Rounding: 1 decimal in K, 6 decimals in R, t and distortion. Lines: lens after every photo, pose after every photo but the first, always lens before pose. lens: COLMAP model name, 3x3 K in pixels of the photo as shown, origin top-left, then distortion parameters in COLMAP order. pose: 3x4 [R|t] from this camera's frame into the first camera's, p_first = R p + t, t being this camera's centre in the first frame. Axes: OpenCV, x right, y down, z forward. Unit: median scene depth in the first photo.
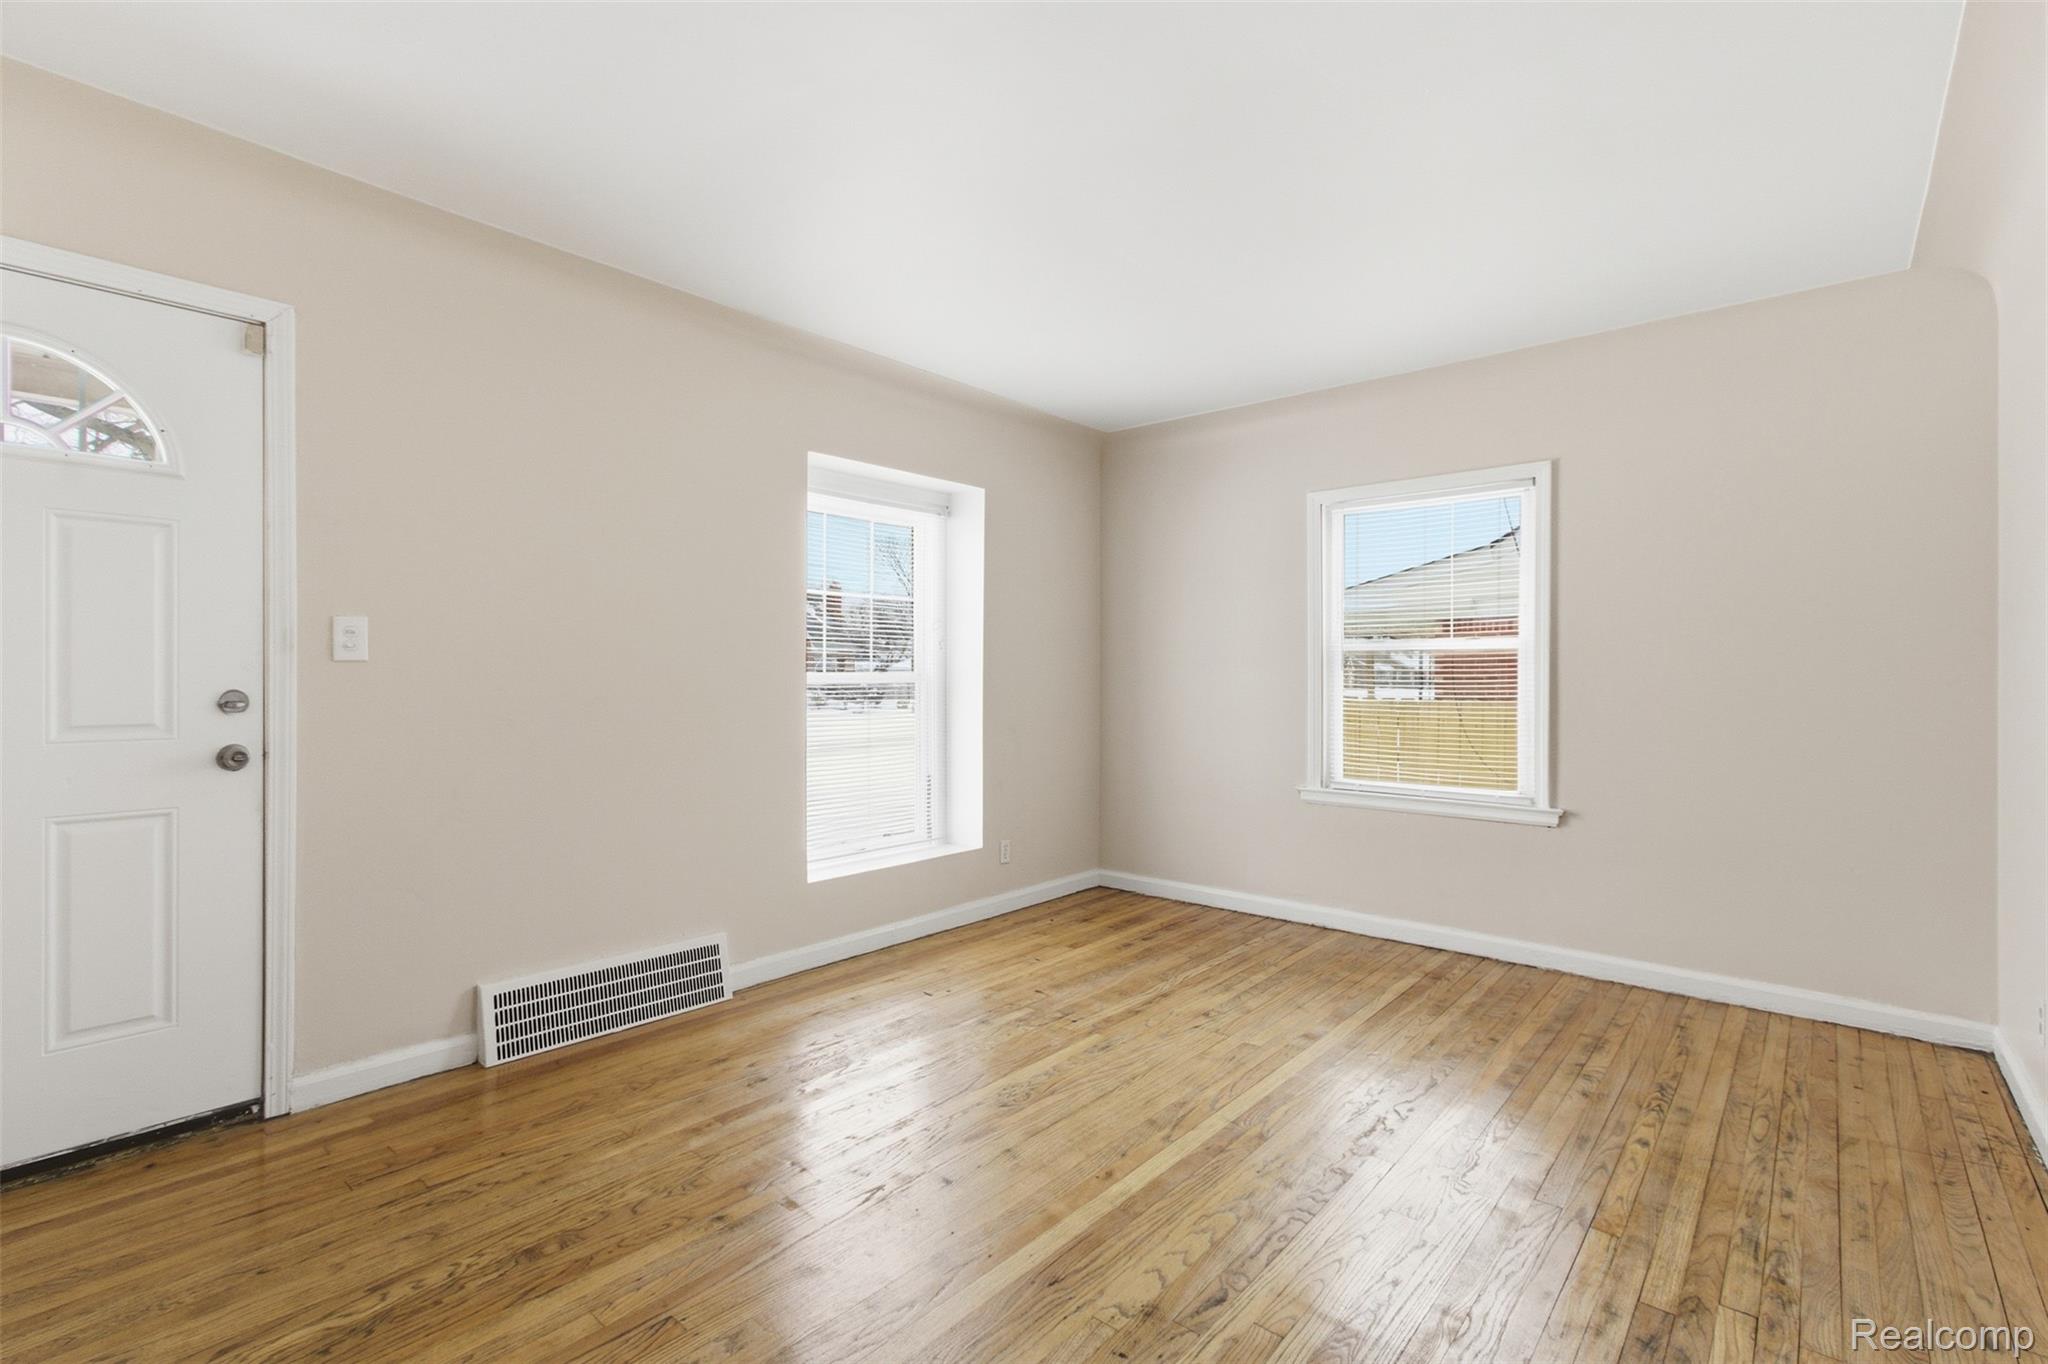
lens RADIAL K [[930.3, 0, 1026.6], [0, 930.3, 681.2], [0, 0, 1]] dist [-0.004213, 0.001221]
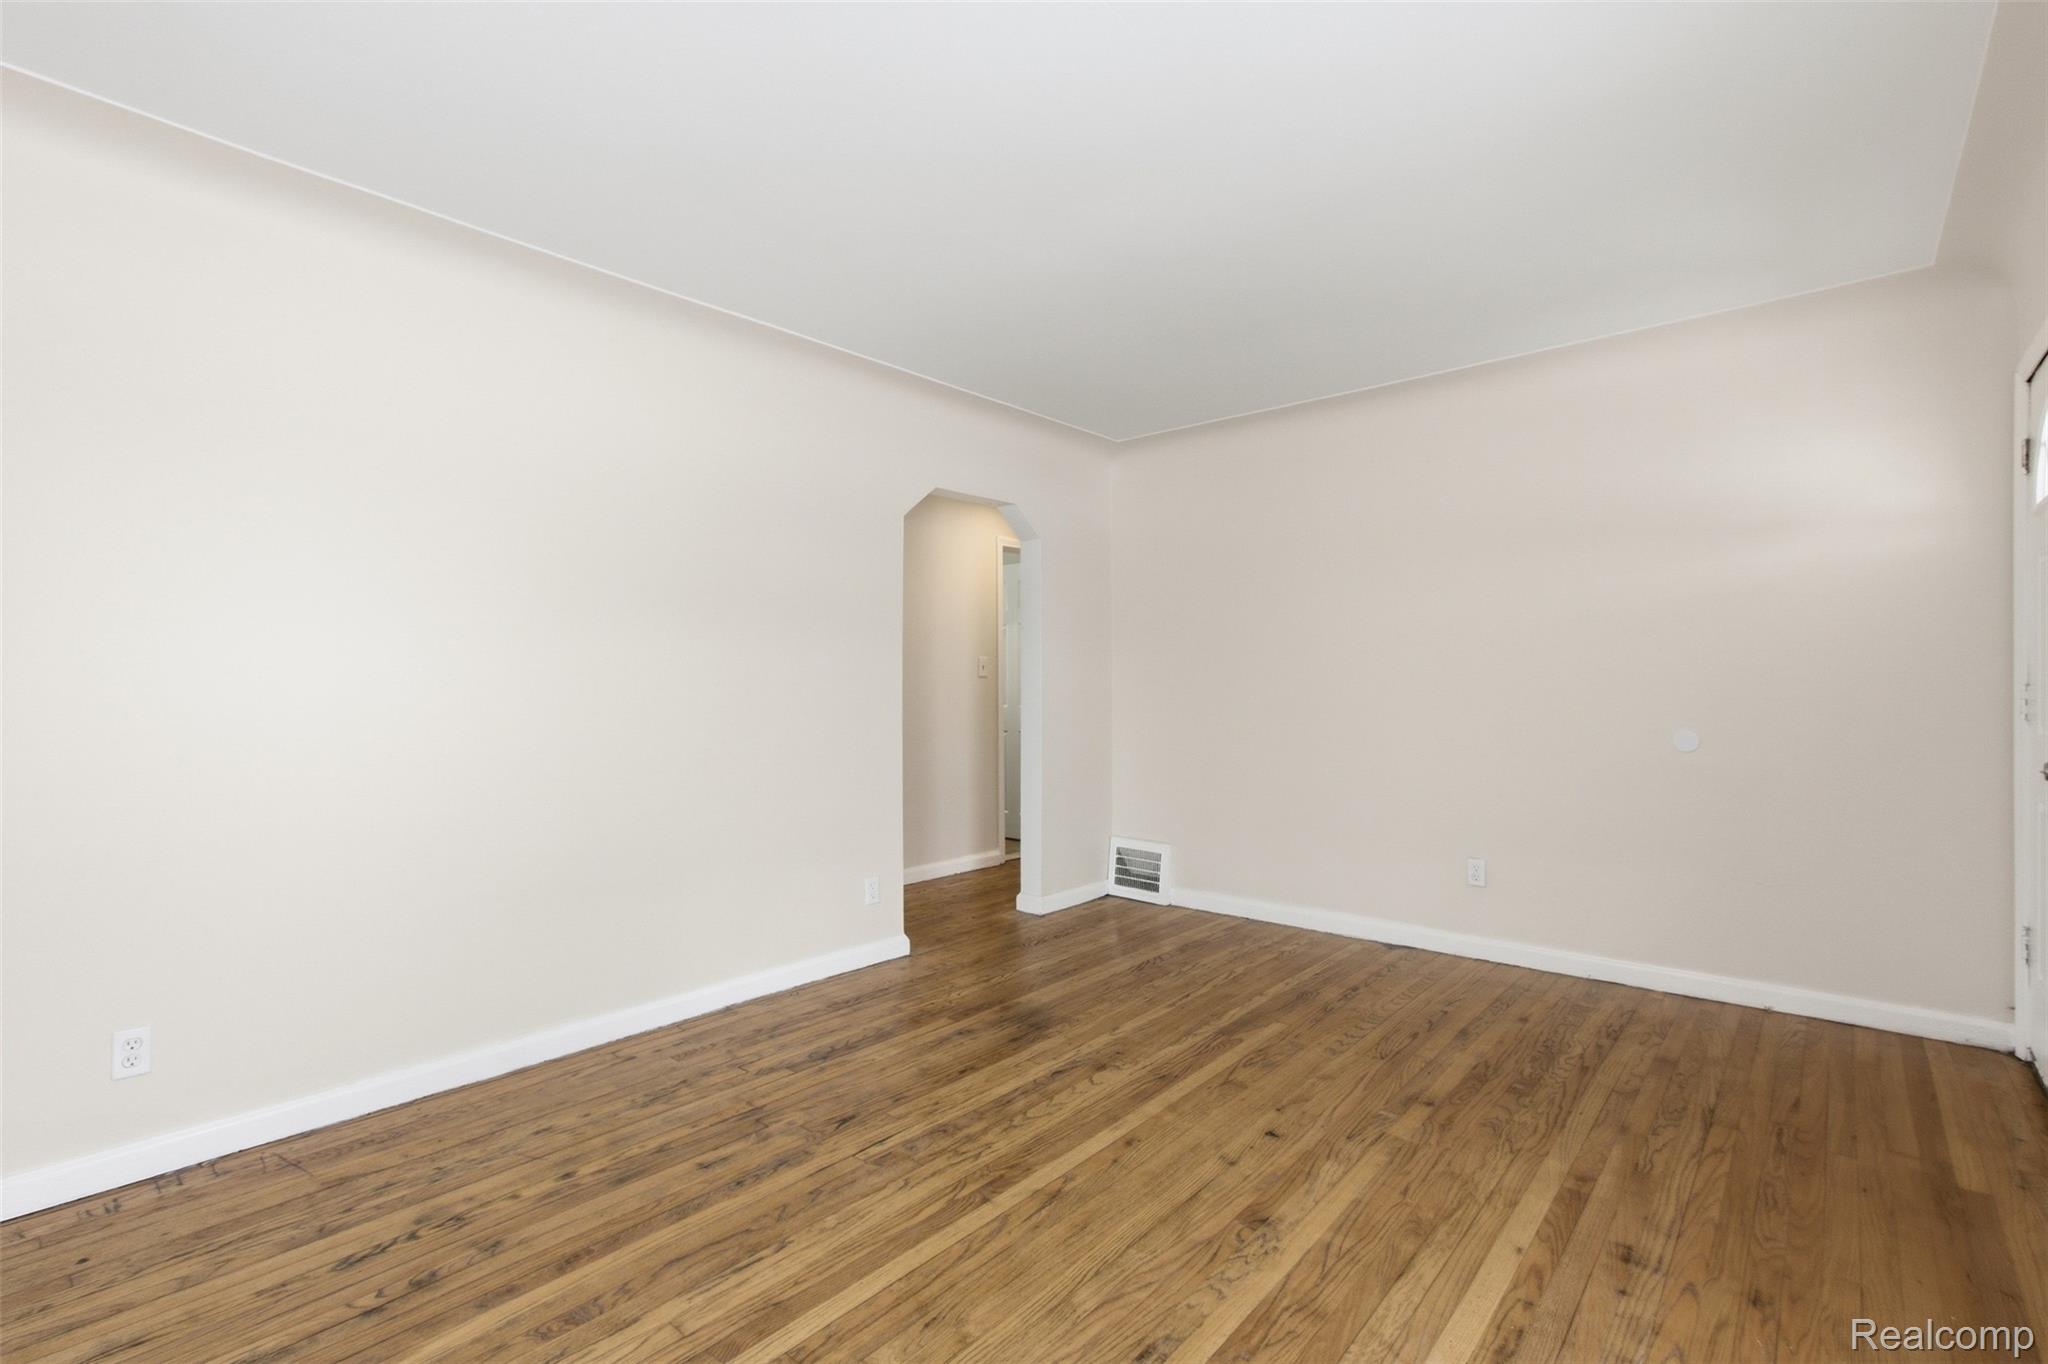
lens RADIAL K [[930.3, 0, 1021.6], [0, 930.3, 682.3], [0, 0, 1]] dist [-0.004213, 0.001221]
pose [[-0.999988, -0.000930, 0.004910, 0.130394], [-0.000923, 0.999999, 0.001451, -0.006201], [-0.004911, 0.001446, -0.999987, 1.299977]]
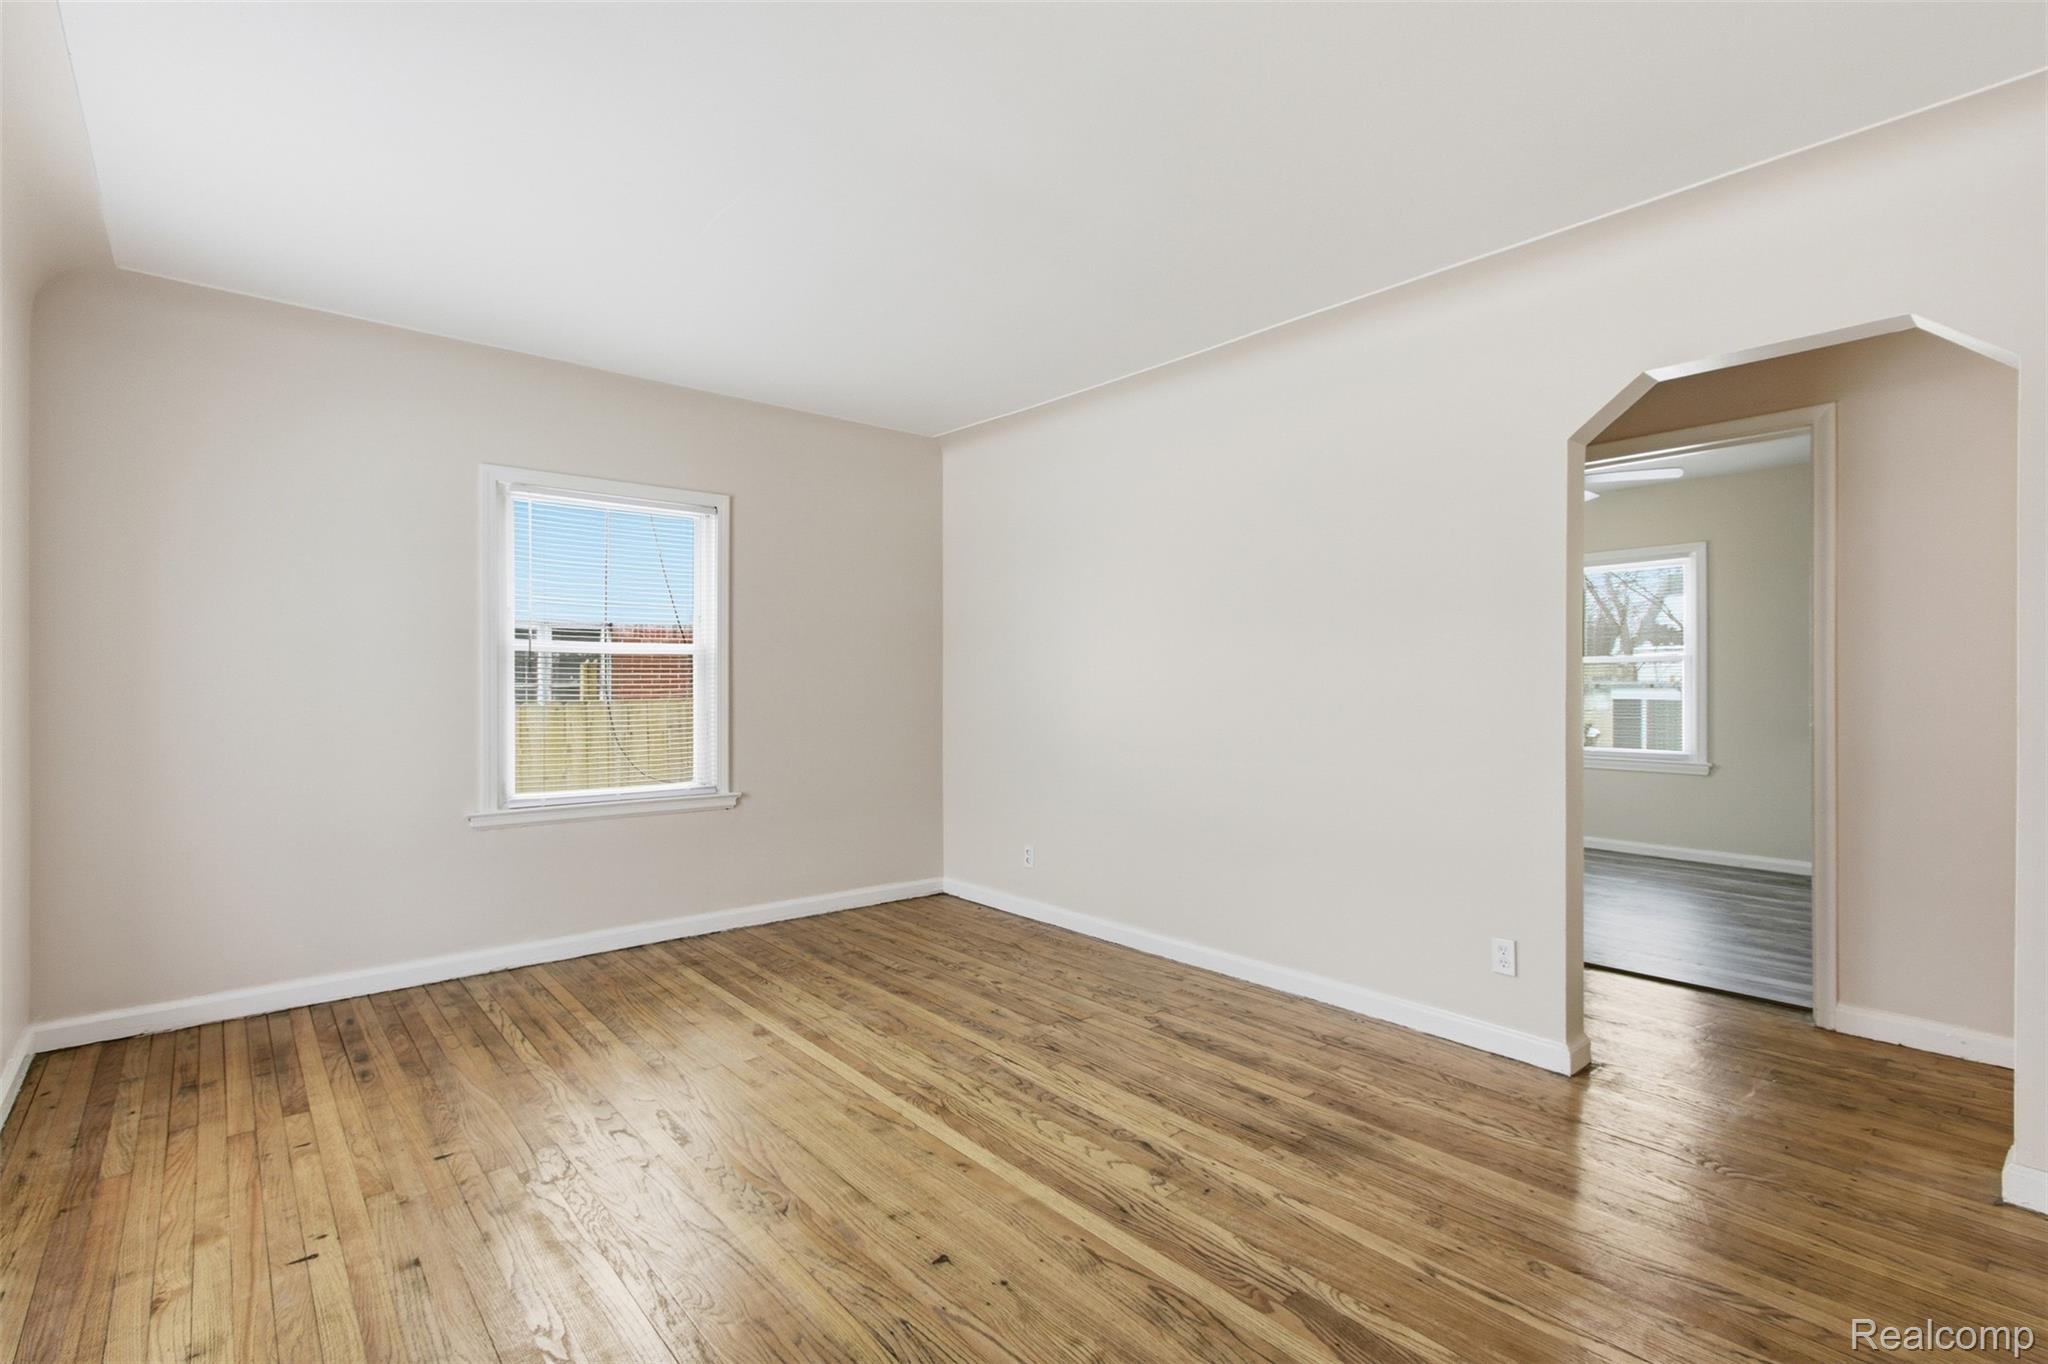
lens RADIAL K [[930.3, 0, 1025.9], [0, 930.3, 677.9], [0, 0, 1]] dist [-0.004213, 0.001221]
pose [[0.144861, -0.000062, 0.989452, -0.574660], [0.003908, 0.999992, -0.000510, -0.005926], [-0.989444, 0.003941, 0.144860, 0.484518]]
